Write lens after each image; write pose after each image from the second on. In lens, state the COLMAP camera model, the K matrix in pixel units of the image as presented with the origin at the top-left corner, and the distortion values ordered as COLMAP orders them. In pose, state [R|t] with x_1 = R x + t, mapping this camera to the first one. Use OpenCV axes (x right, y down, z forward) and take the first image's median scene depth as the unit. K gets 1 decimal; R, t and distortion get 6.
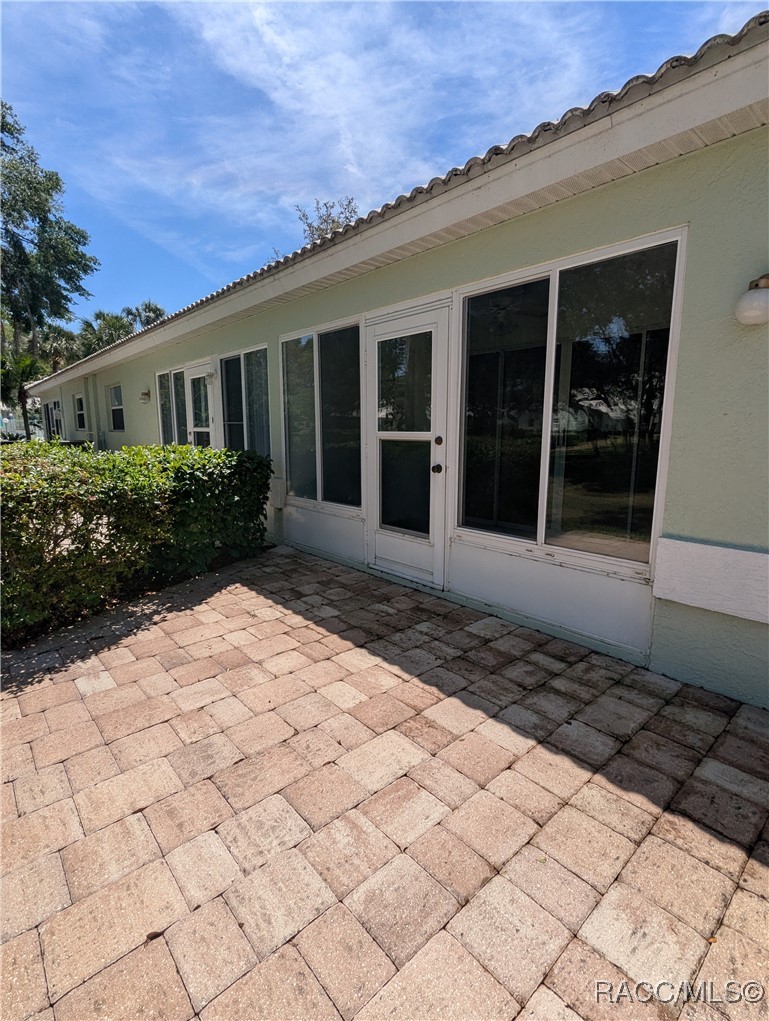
lens RADIAL K [[493.9, 0, 382.2], [0, 493.9, 513.0], [0, 0, 1]] dist [0.003747, -0.000442]
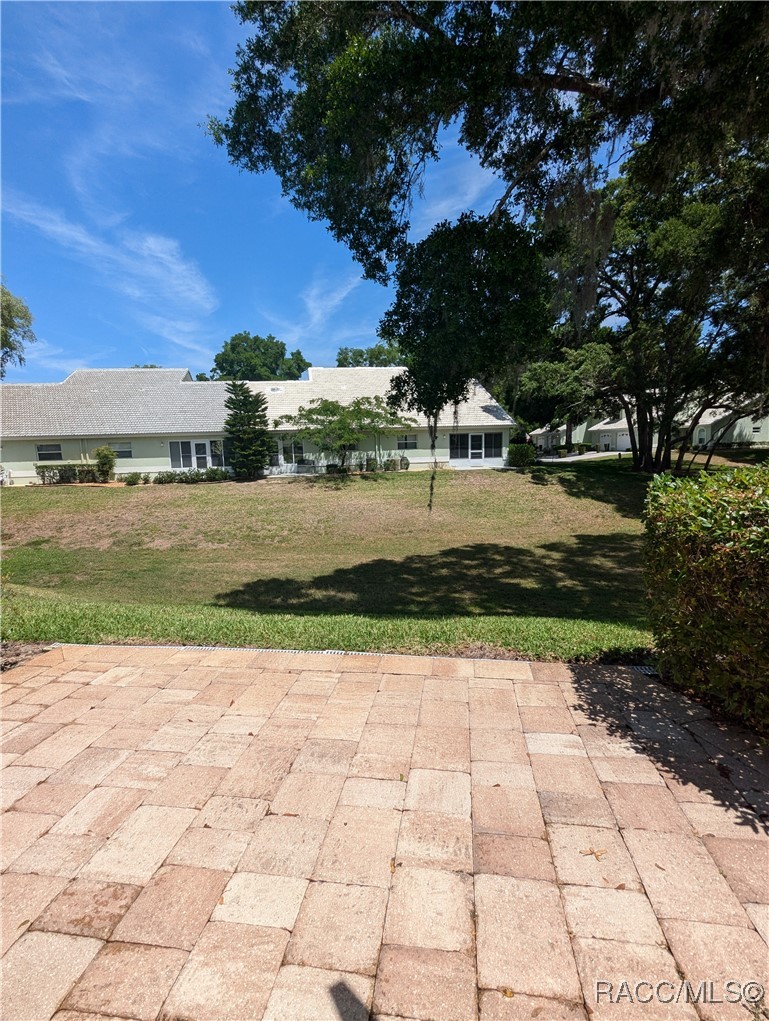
lens RADIAL K [[493.9, 0, 387.0], [0, 493.9, 517.7], [0, 0, 1]] dist [0.003747, -0.000442]
pose [[-0.763618, 0.112696, -0.635757, 0.129255], [-0.077136, 0.961675, 0.263119, -0.233805], [0.641044, 0.249962, -0.725659, 1.422388]]
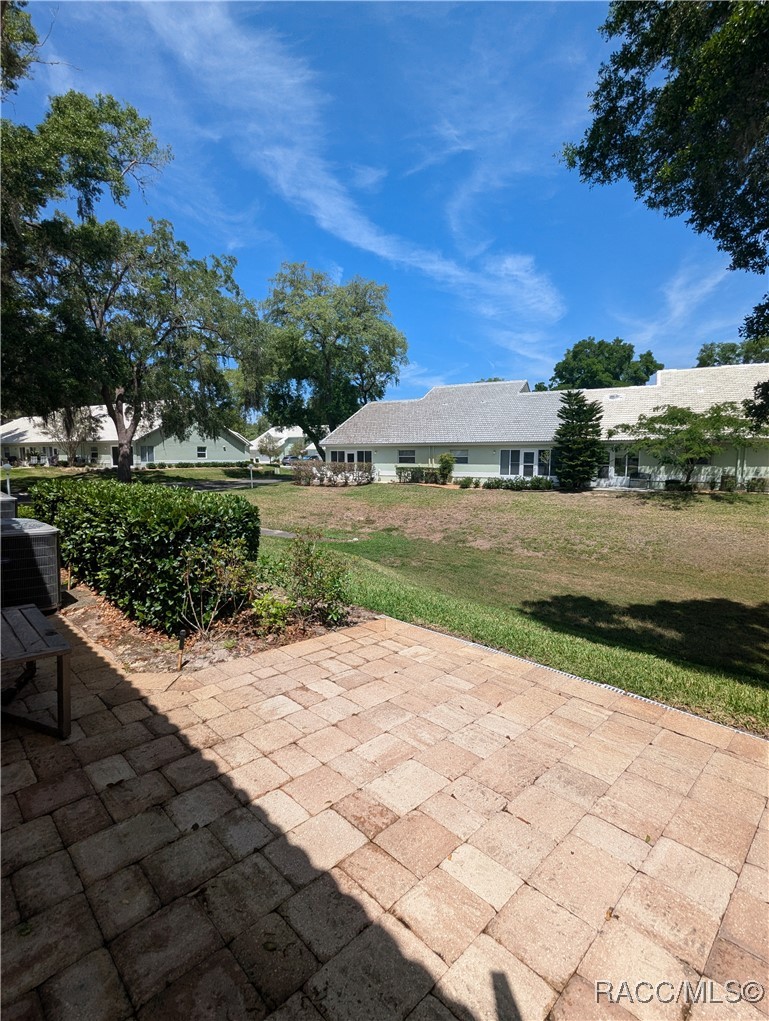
lens RADIAL K [[493.9, 0, 383.6], [0, 493.9, 526.8], [0, 0, 1]] dist [0.003747, -0.000442]
pose [[-0.998226, 0.001033, -0.059531, 0.094815], [-0.016572, 0.955518, 0.294465, -0.291377], [0.057187, 0.294930, -0.953806, 1.518614]]
